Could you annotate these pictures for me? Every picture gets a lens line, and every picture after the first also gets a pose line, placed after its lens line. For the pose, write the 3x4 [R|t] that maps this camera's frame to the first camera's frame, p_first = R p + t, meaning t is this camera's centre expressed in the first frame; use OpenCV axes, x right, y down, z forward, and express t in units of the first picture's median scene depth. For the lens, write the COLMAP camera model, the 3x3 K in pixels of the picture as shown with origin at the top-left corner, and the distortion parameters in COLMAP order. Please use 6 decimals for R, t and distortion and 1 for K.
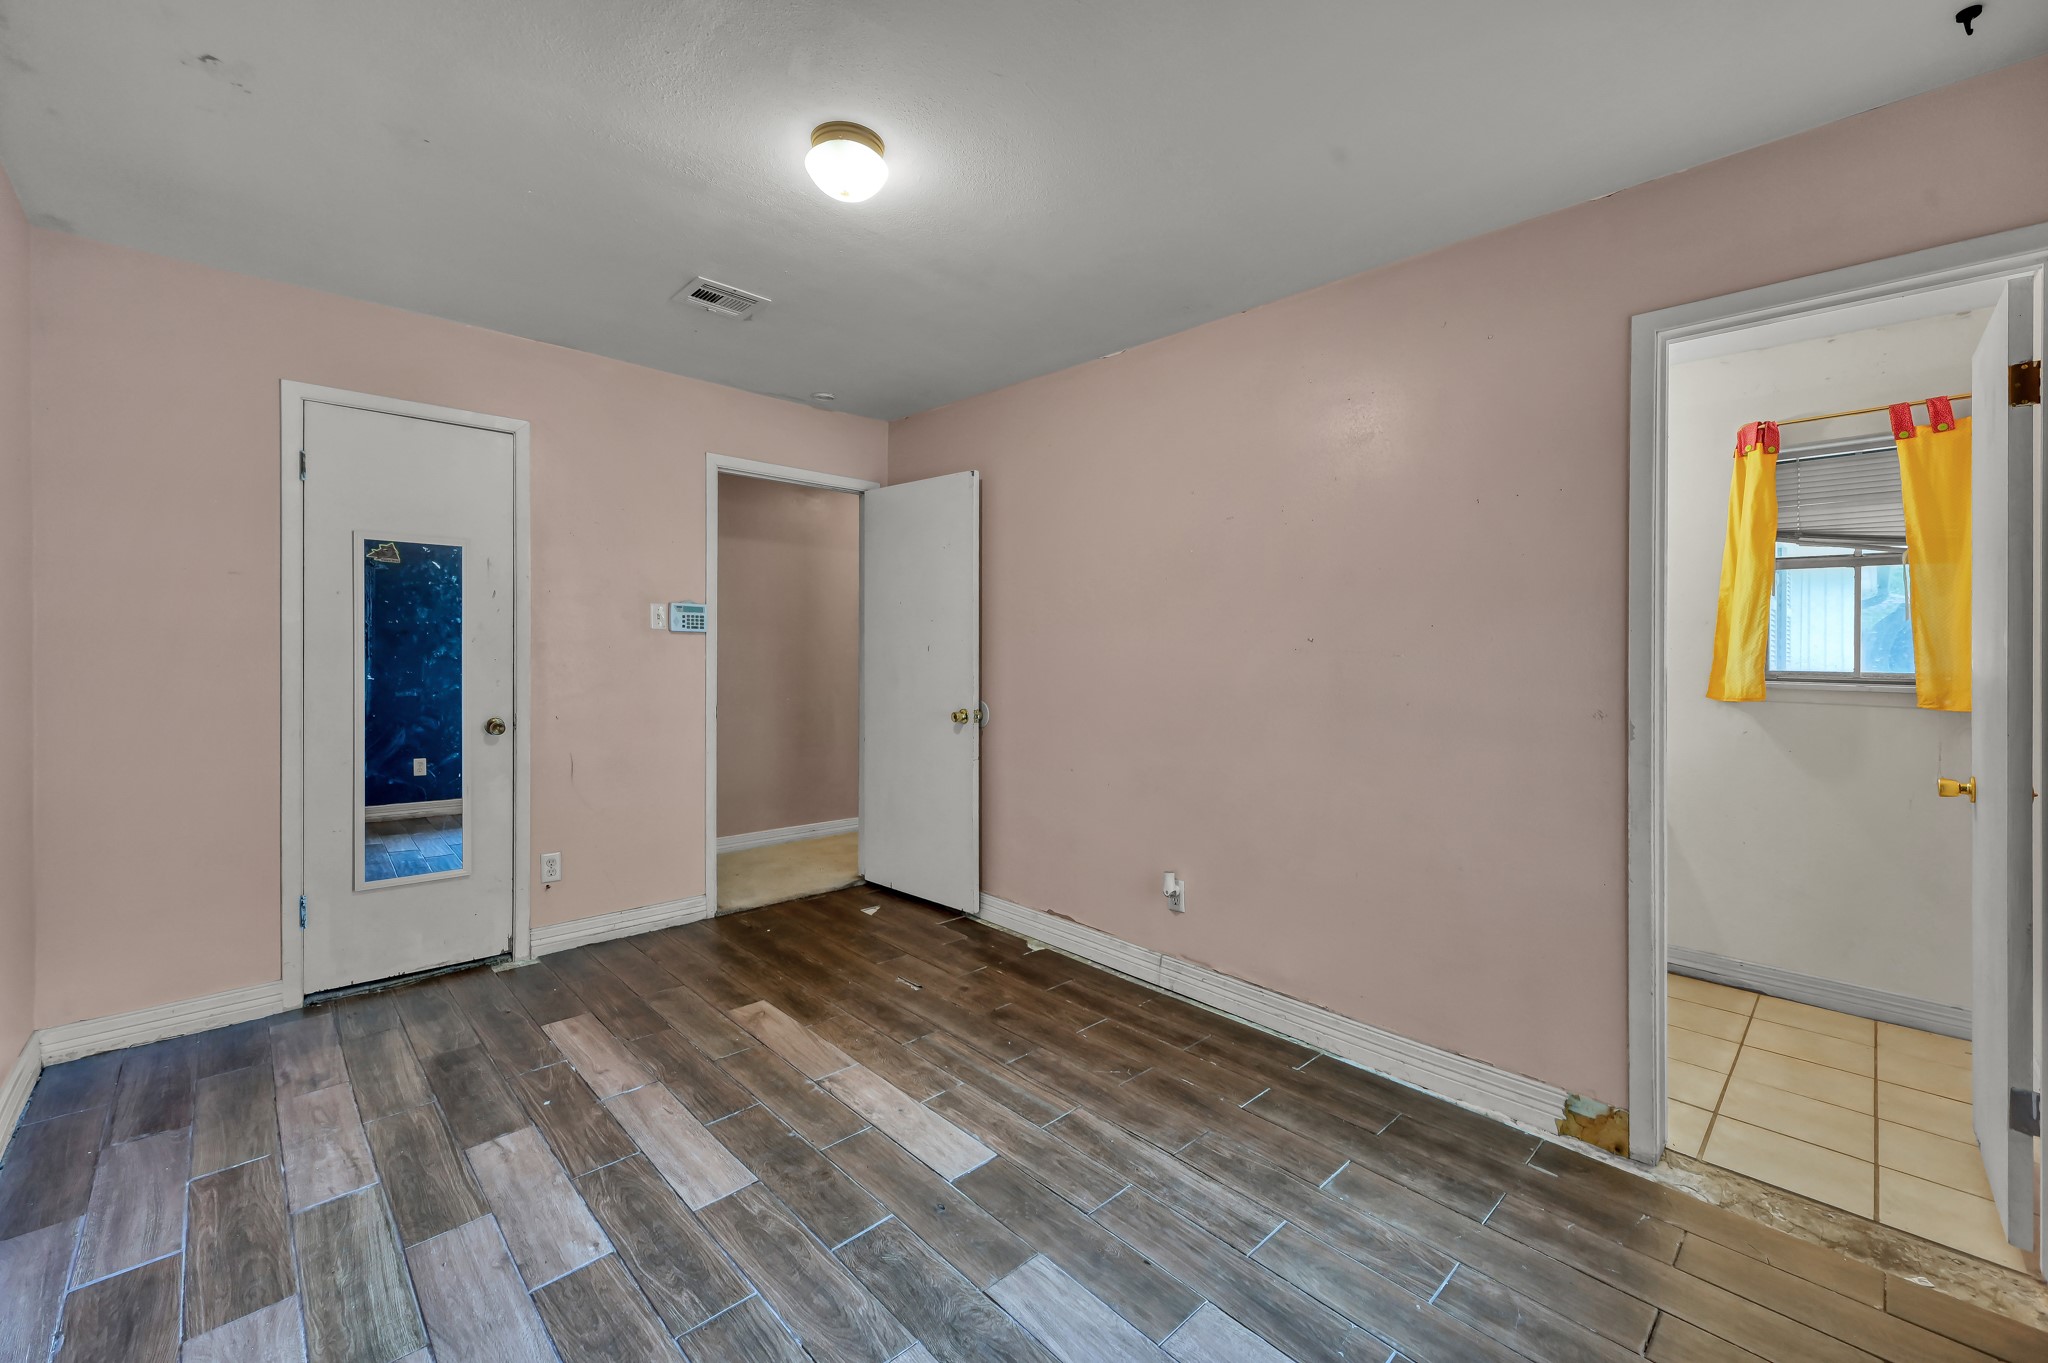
lens RADIAL K [[821.2, 0, 1022.0], [0, 821.2, 664.0], [0, 0, 1]] dist [0.000347, -0.000085]
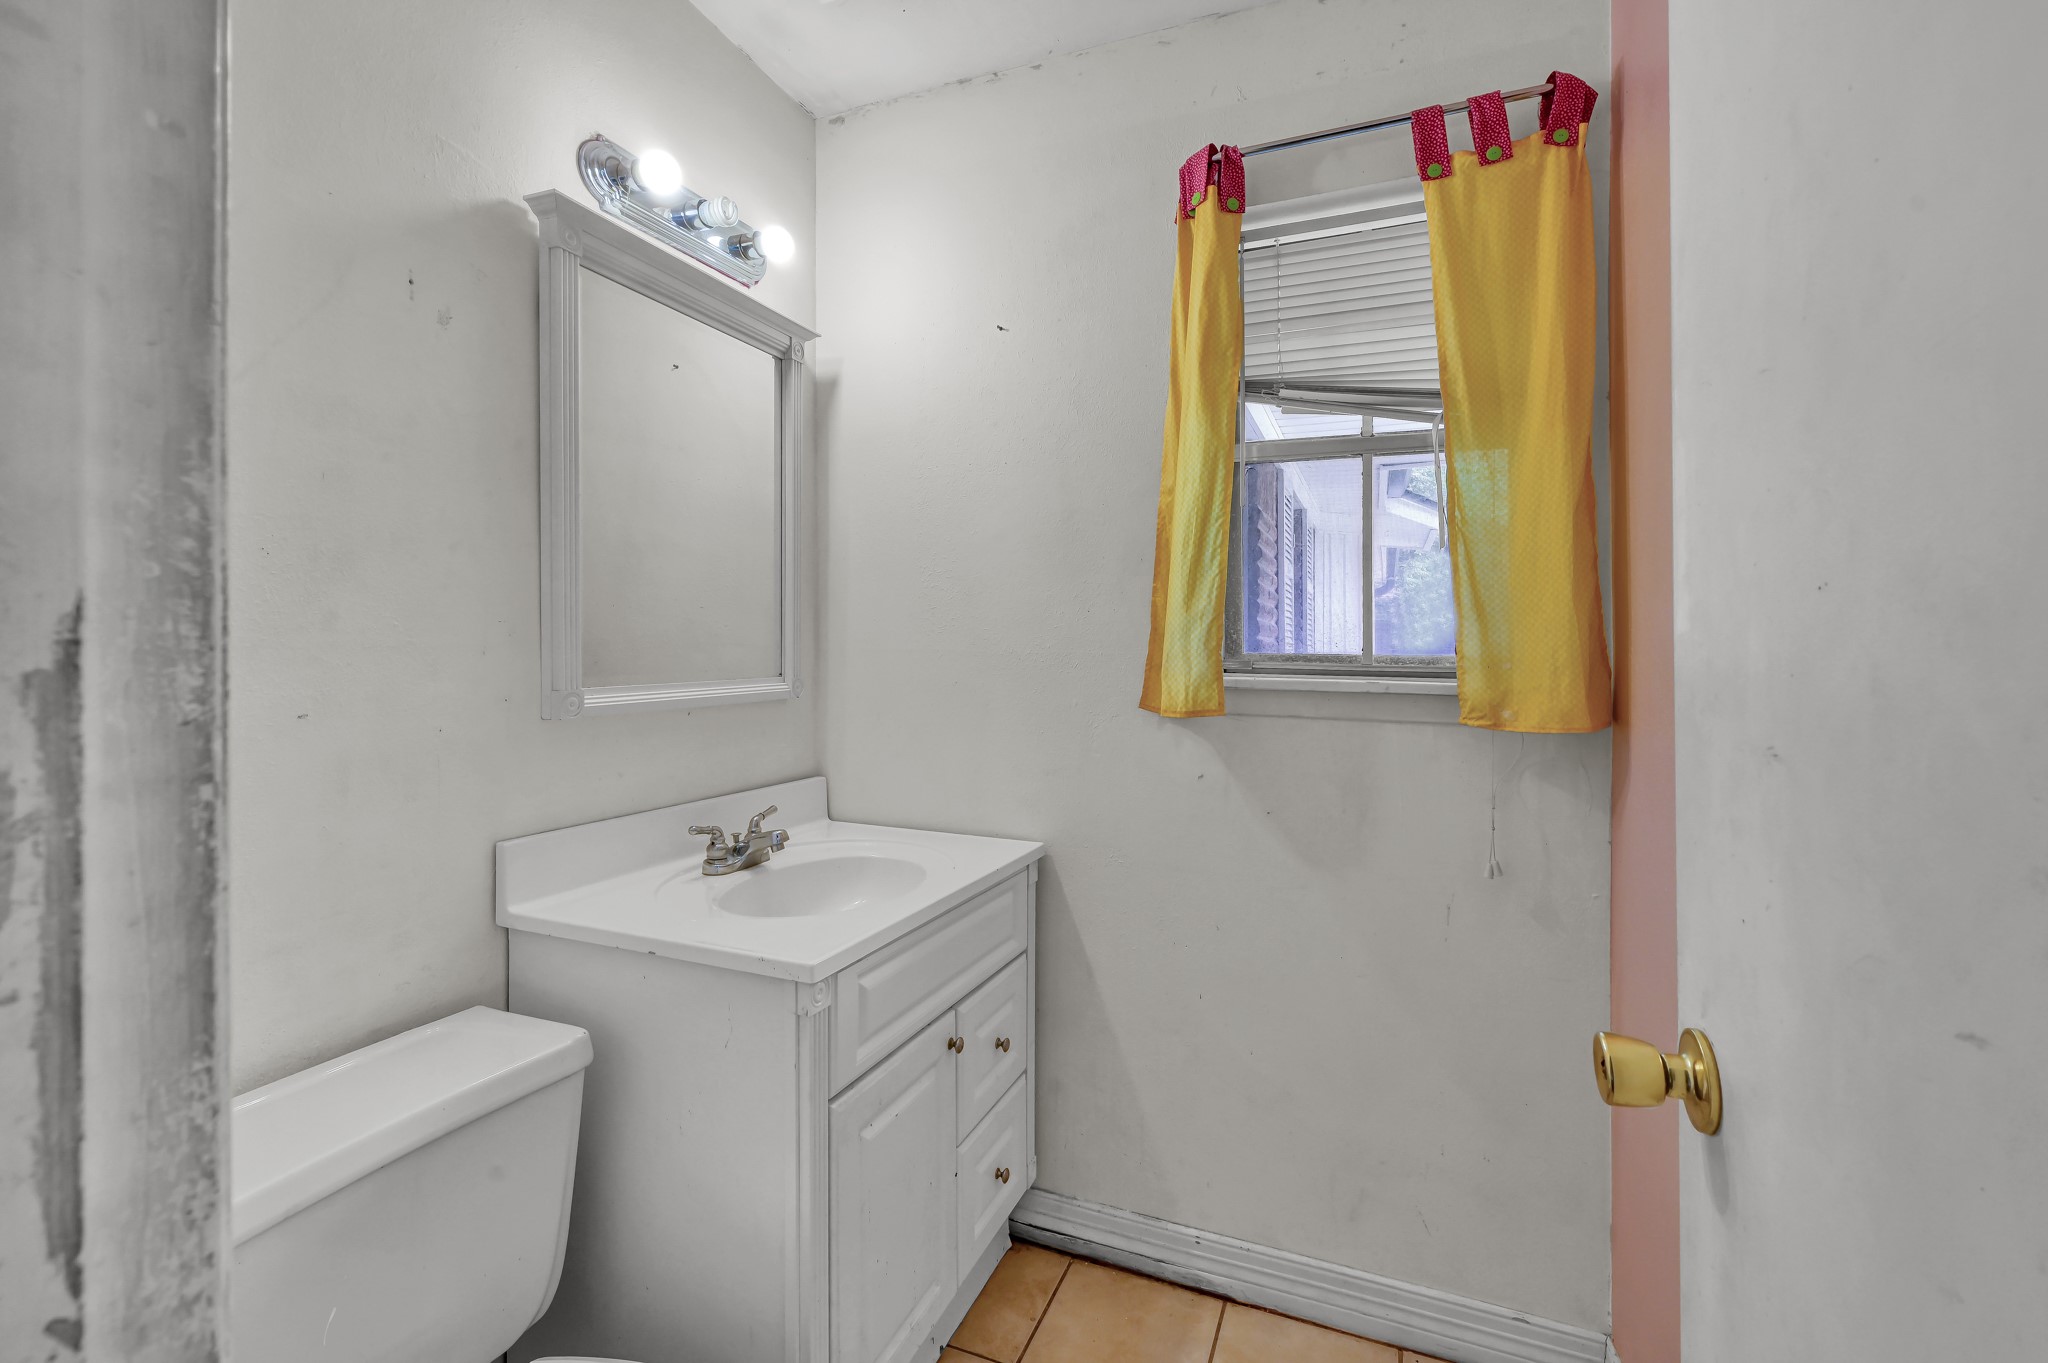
lens RADIAL K [[876.8, 0, 1024.3], [0, 876.8, 660.2], [0, 0, 1]] dist [0.003463, -0.000873]
pose [[0.914554, -0.004189, 0.404443, 0.588316], [0.006605, 0.999968, -0.004578, 0.013936], [-0.404411, 0.006858, 0.914552, 0.574949]]
